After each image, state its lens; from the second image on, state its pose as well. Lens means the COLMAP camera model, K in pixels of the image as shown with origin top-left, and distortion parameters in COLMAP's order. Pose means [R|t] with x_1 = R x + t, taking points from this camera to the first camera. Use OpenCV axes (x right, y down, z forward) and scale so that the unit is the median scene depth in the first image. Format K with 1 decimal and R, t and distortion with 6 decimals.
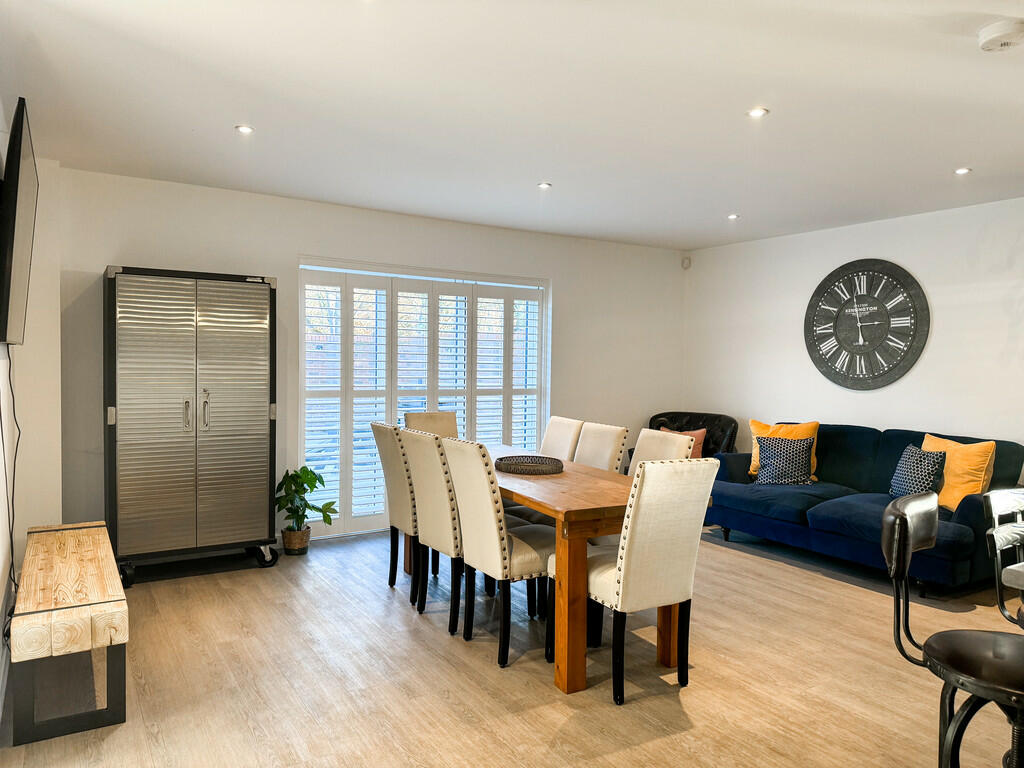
lens RADIAL K [[743.2, 0, 514.2], [0, 743.2, 385.2], [0, 0, 1]] dist [0.036096, -0.043961]
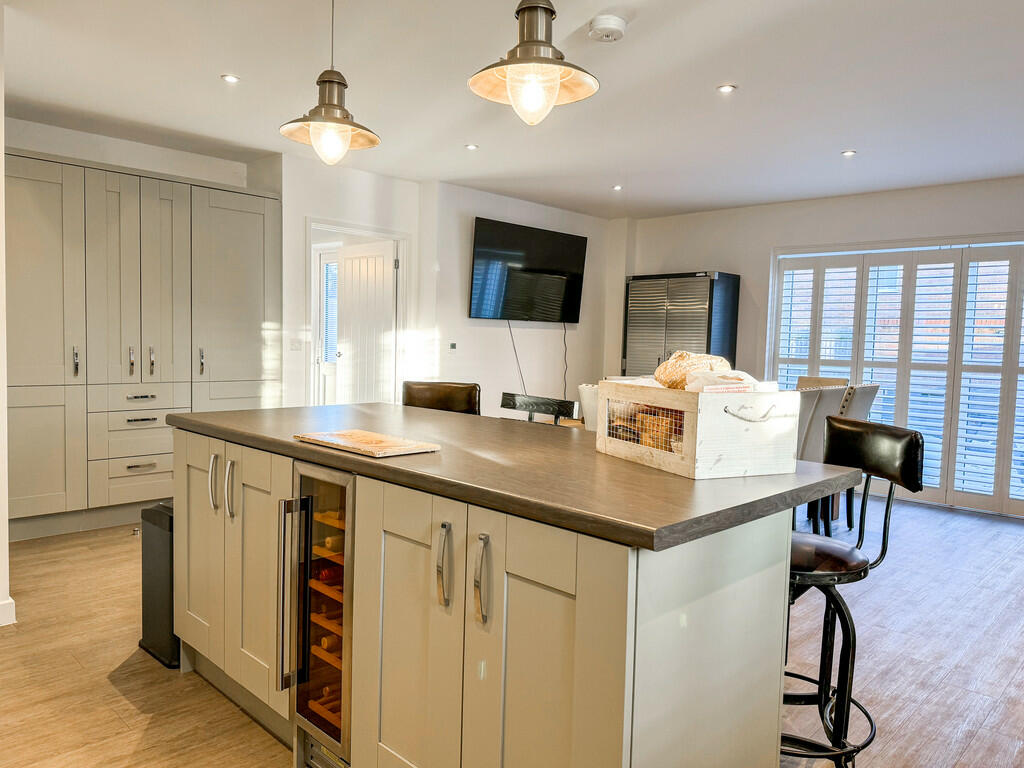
lens RADIAL K [[743.2, 0, 513.2], [0, 743.2, 385.7], [0, 0, 1]] dist [0.036096, -0.043961]
pose [[0.193100, 0.051881, -0.979806, 0.821344], [-0.051102, 0.997778, 0.042761, 0.021837], [0.979847, 0.041813, 0.195322, 0.332202]]
